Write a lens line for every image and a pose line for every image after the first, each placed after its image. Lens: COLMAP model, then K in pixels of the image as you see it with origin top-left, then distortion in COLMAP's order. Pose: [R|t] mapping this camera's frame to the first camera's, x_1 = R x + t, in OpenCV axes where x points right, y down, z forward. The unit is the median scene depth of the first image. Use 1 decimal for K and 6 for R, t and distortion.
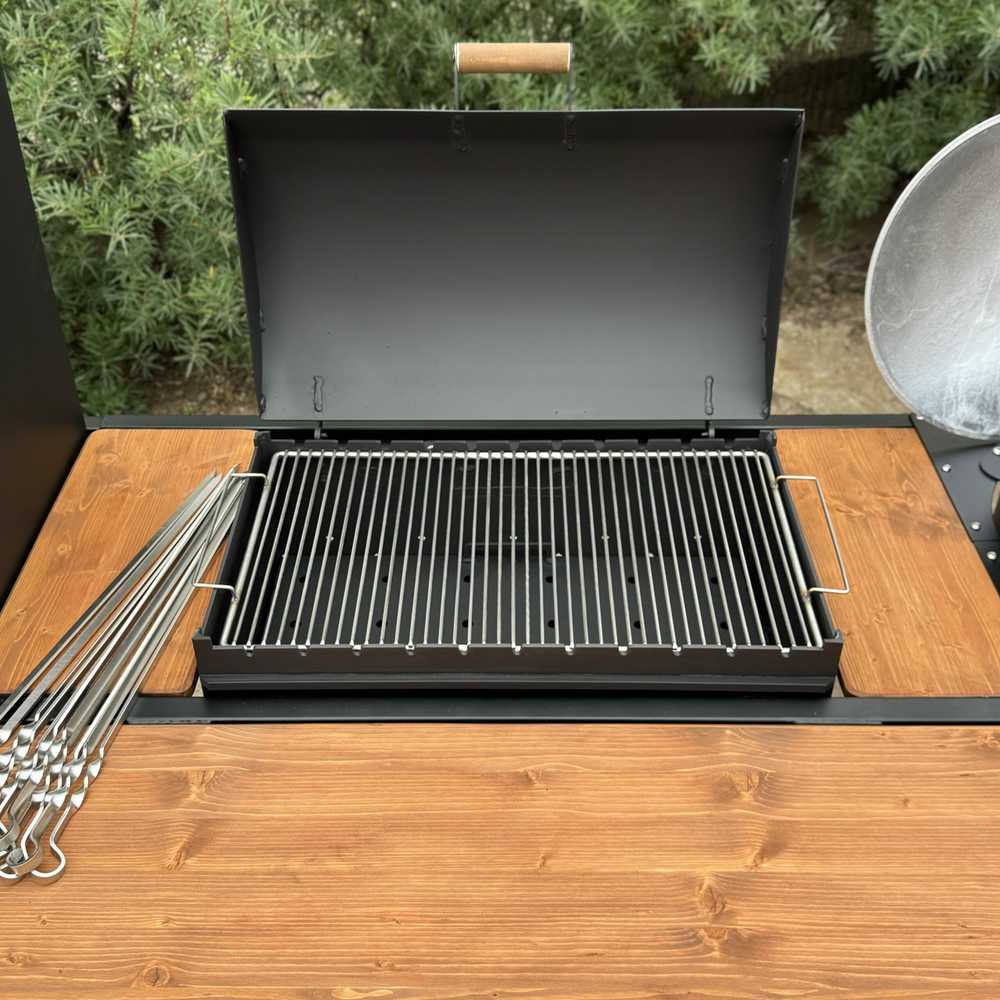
lens RADIAL K [[1191.2, 0, 499.1], [0, 1191.2, 500.9], [0, 0, 1]] dist [0.013342, 0.000000]
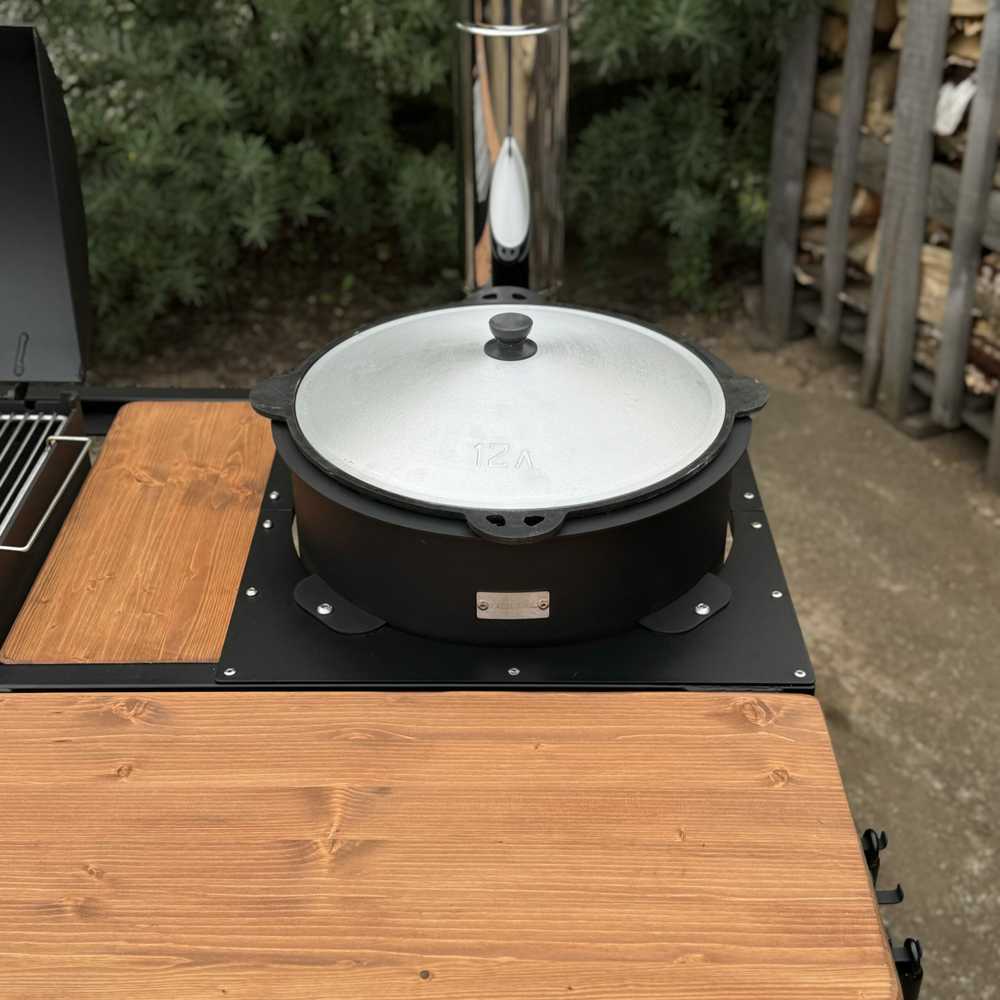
lens RADIAL K [[1429.8, 0, 500.3], [0, 1429.8, 498.6], [0, 0, 1]] dist [-0.020255, 0.000000]
pose [[0.999685, 0.006941, 0.024117, 0.501286], [-0.004630, 0.995506, -0.094588, 0.112265], [-0.024665, 0.094447, 0.995224, -0.028784]]
